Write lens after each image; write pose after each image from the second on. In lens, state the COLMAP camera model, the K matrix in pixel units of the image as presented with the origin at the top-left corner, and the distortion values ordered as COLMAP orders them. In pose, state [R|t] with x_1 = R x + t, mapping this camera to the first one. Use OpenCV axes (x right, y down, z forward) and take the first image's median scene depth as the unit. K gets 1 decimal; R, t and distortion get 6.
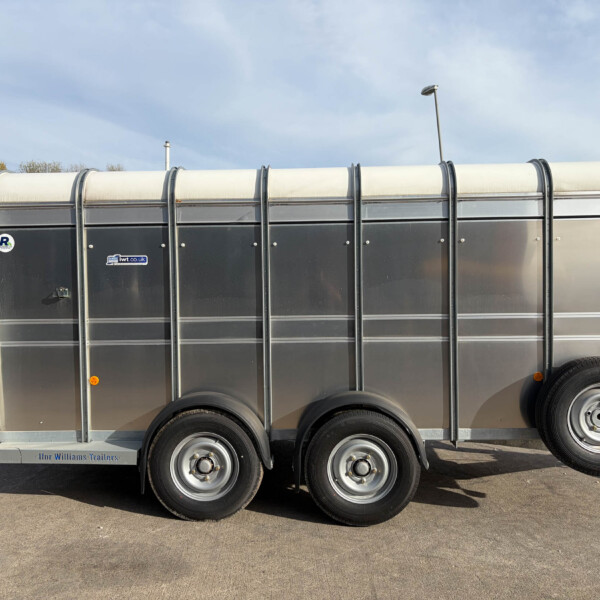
lens RADIAL K [[572.5, 0, 300.0], [0, 572.5, 300.0], [0, 0, 1]] dist [0.016104, 0.004483]
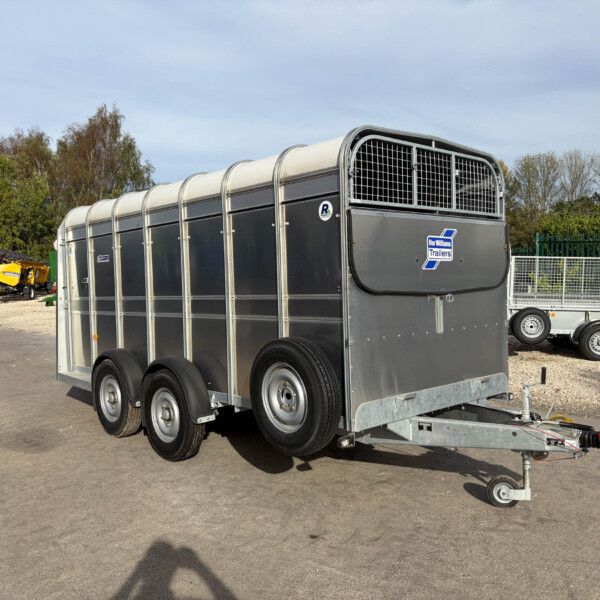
lens RADIAL K [[602.9, 0, 305.9], [0, 602.9, 301.2], [0, 0, 1]] dist [0.025021, -0.015293]
pose [[0.712672, 0.017896, -0.701270, 1.144120], [0.002579, 0.999601, 0.028130, 0.008851], [0.701493, -0.021855, 0.712341, 0.253837]]
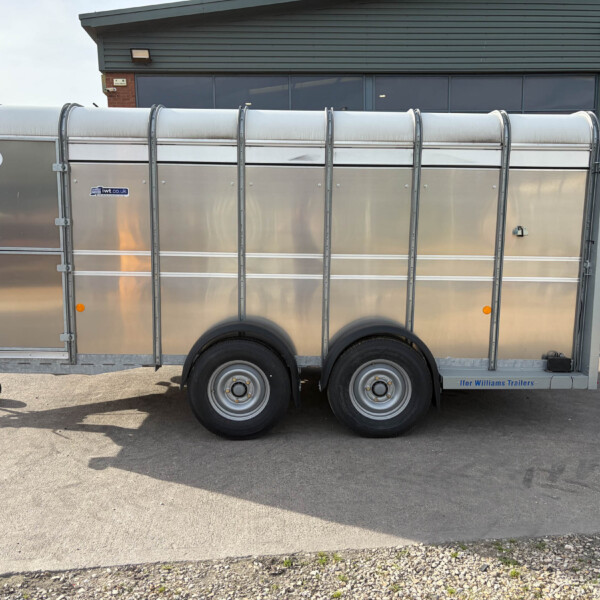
lens RADIAL K [[602.9, 0, 305.9], [0, 602.9, 301.2], [0, 0, 1]] dist [0.025021, -0.015293]
pose [[-0.997891, 0.009124, -0.064273, 0.075992], [-0.000736, 0.988421, 0.151738, -0.056185], [0.064913, 0.151465, -0.986329, 2.504431]]
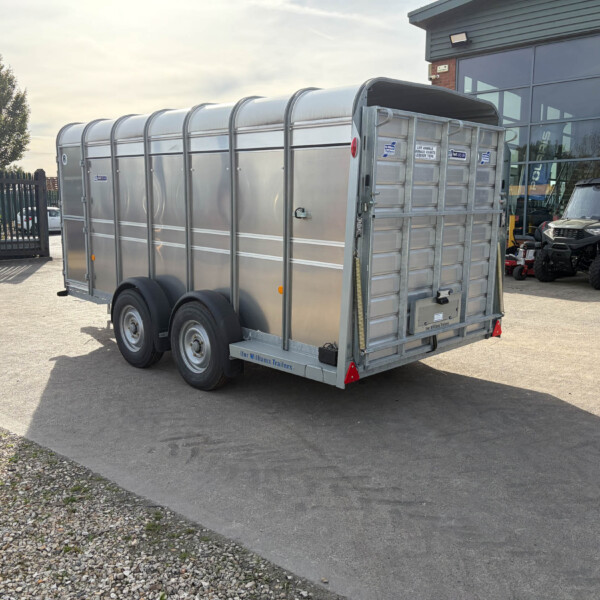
lens RADIAL K [[602.9, 0, 305.9], [0, 602.9, 301.2], [0, 0, 1]] dist [0.025021, -0.015293]
pose [[-0.751394, -0.115871, 0.649600, -1.087552], [0.004580, 0.983522, 0.180731, -0.054447], [-0.659838, 0.138775, -0.738482, 2.234763]]
